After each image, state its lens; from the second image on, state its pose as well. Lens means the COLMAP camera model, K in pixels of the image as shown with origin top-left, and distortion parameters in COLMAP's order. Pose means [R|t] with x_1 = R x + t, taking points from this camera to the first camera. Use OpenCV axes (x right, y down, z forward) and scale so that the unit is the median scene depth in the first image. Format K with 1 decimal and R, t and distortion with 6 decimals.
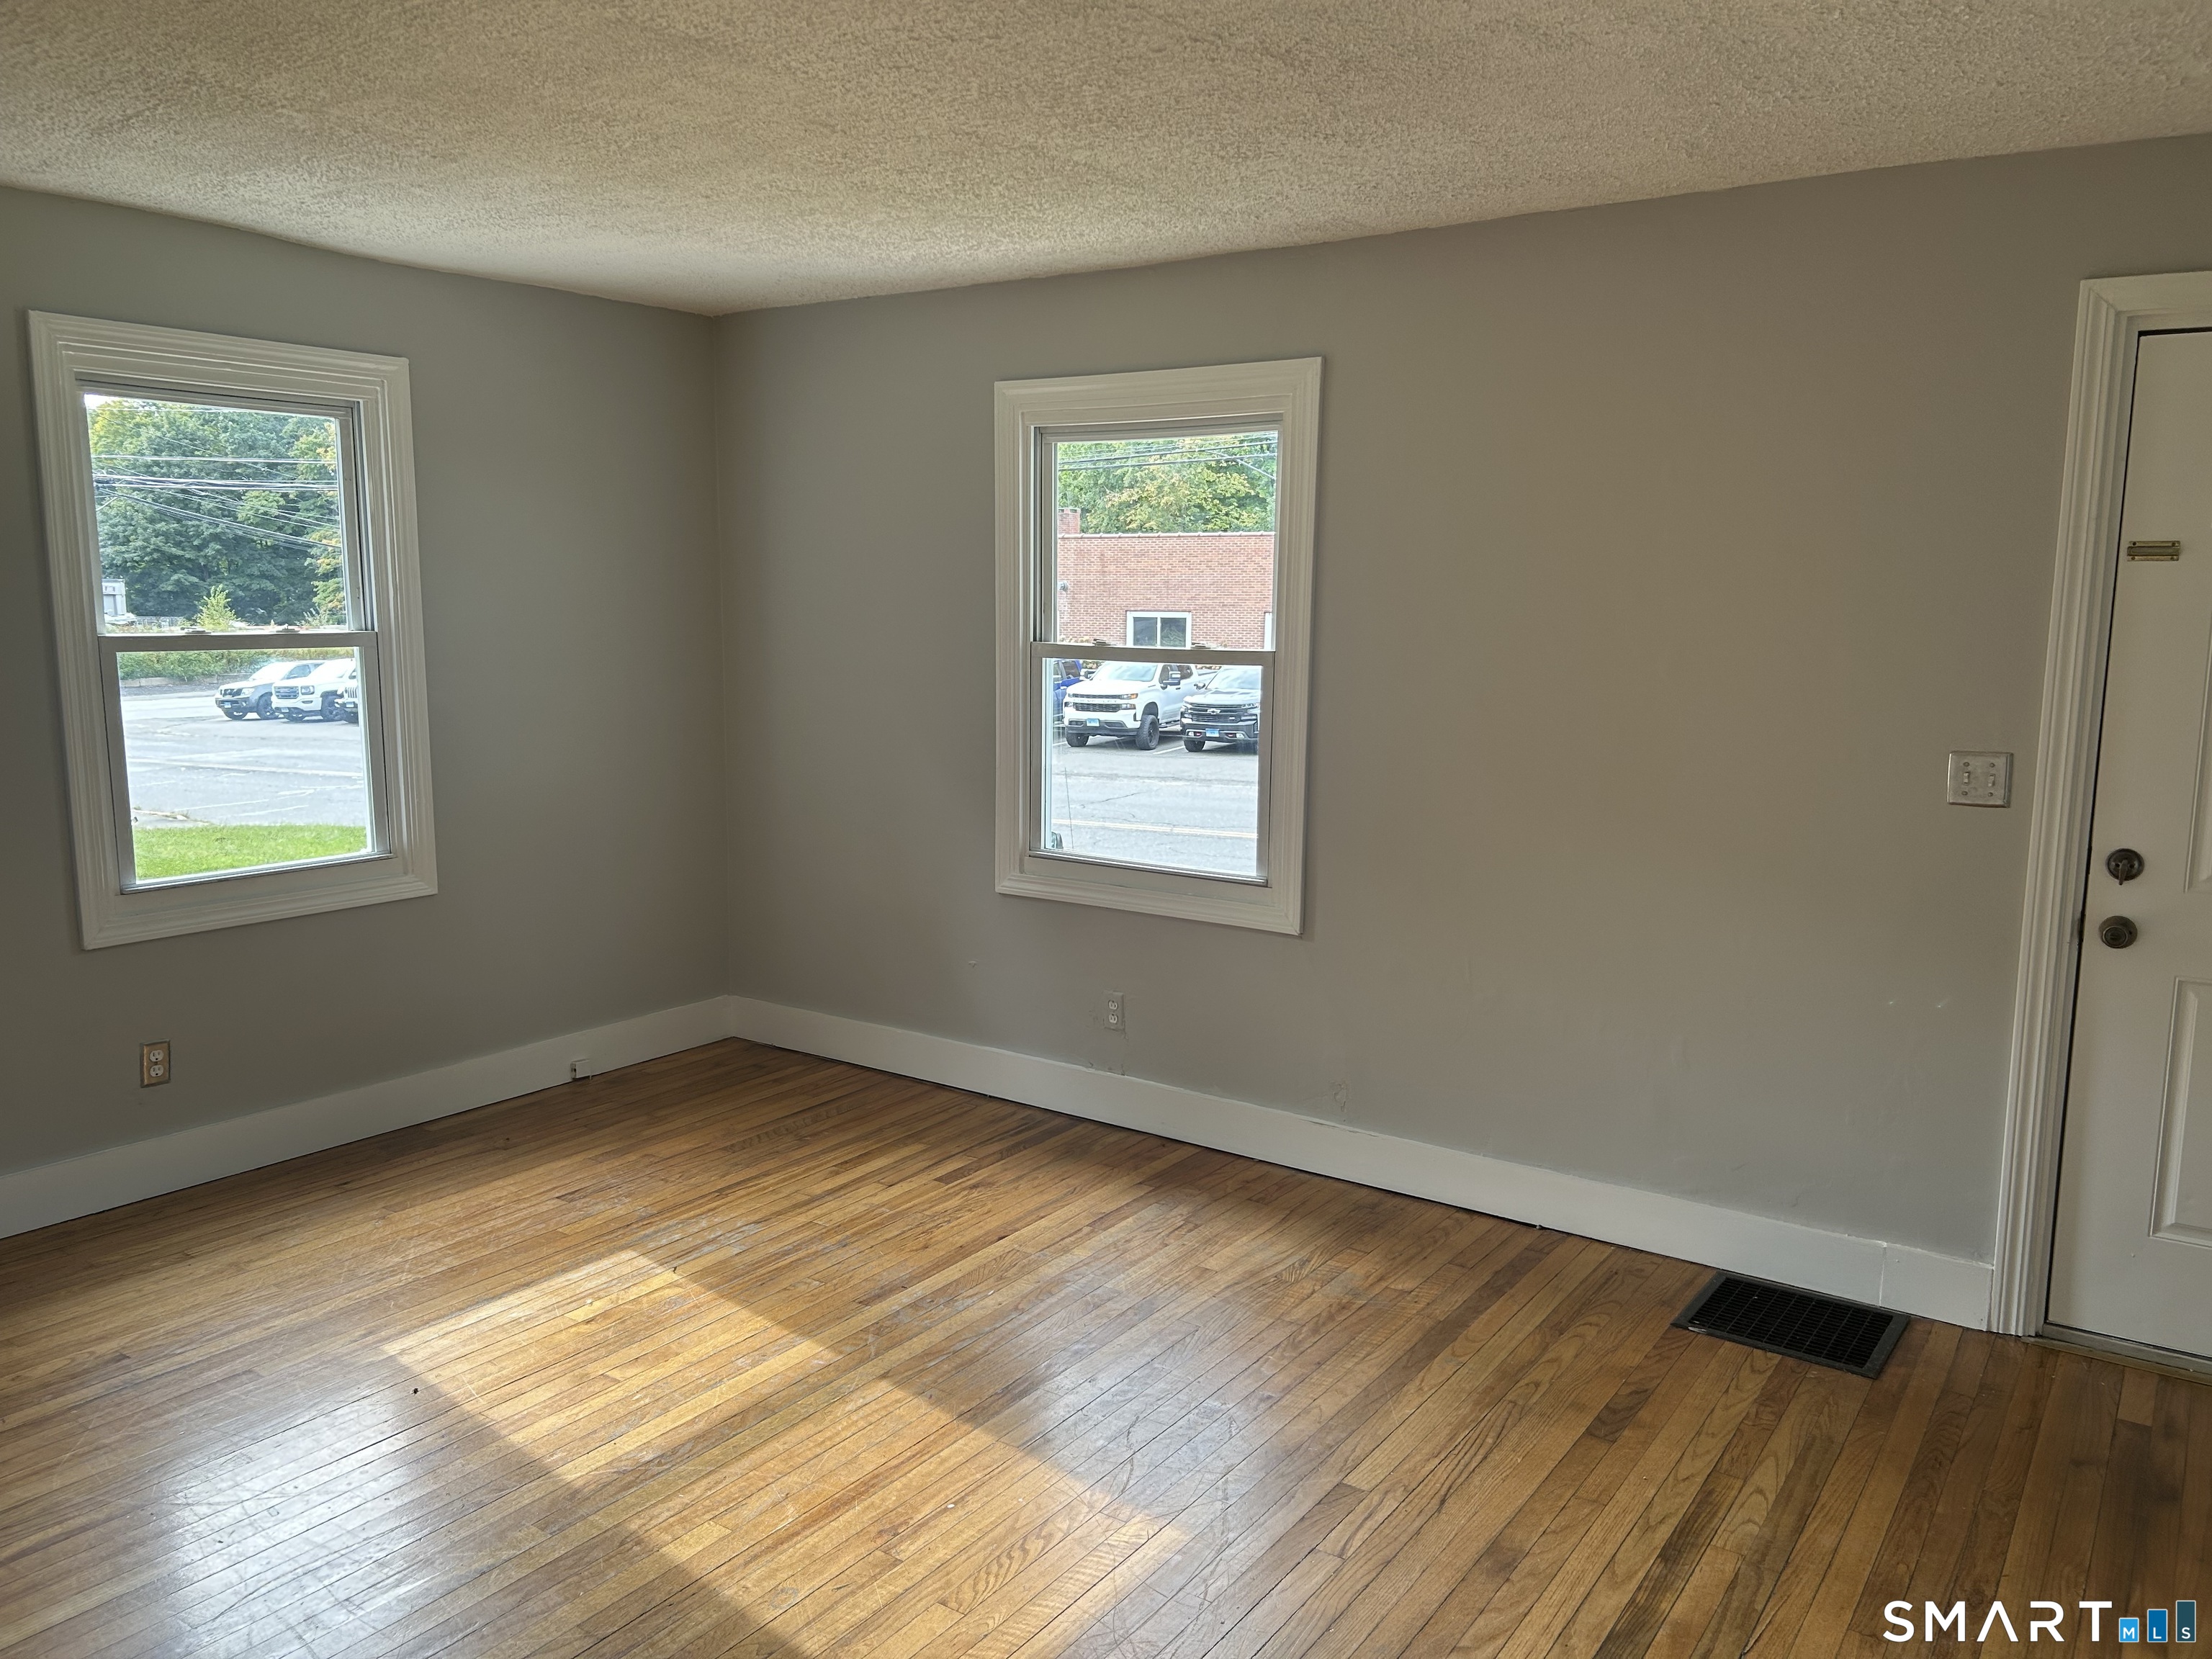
lens RADIAL K [[1638.3, 0, 1106.0], [0, 1638.3, 829.5], [0, 0, 1]] dist [-0.002949, -0.001333]
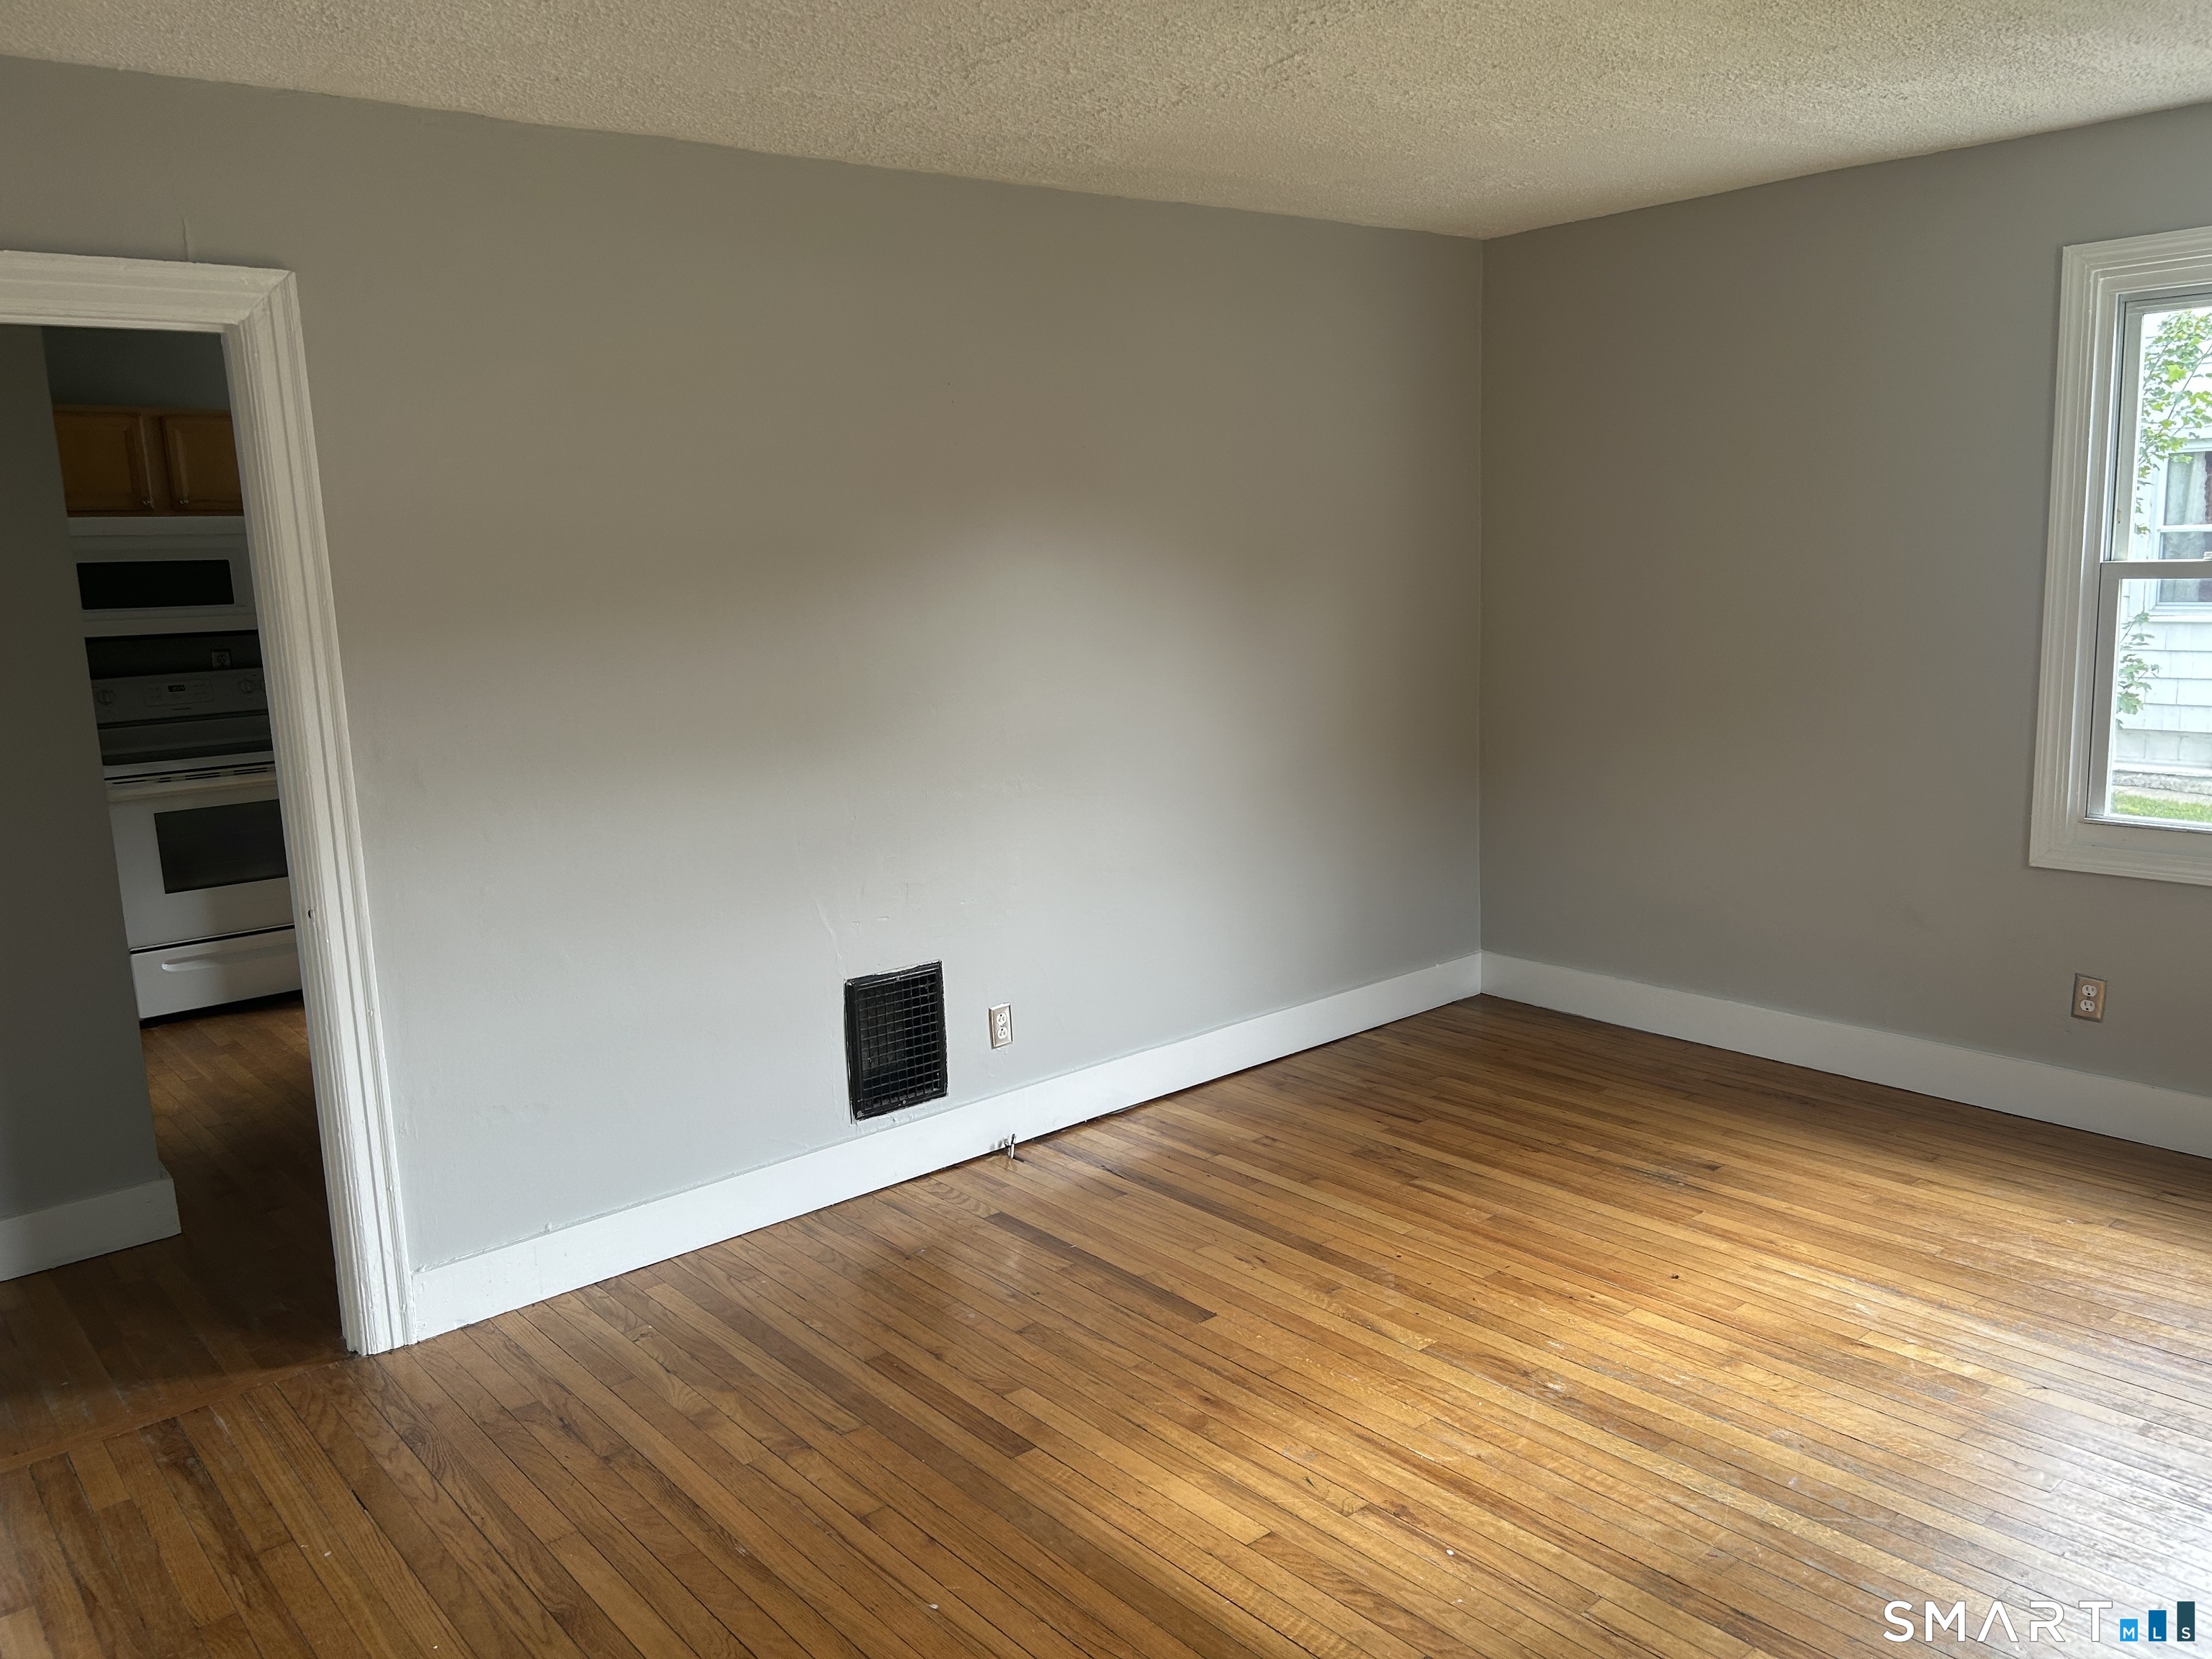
lens RADIAL K [[1638.3, 0, 1106.0], [0, 1638.3, 829.5], [0, 0, 1]] dist [-0.002949, -0.001333]
pose [[-0.241073, 0.164515, -0.956462, 0.521484], [-0.109244, 0.974664, 0.195180, -0.089893], [0.964339, 0.151540, -0.216993, 0.666957]]
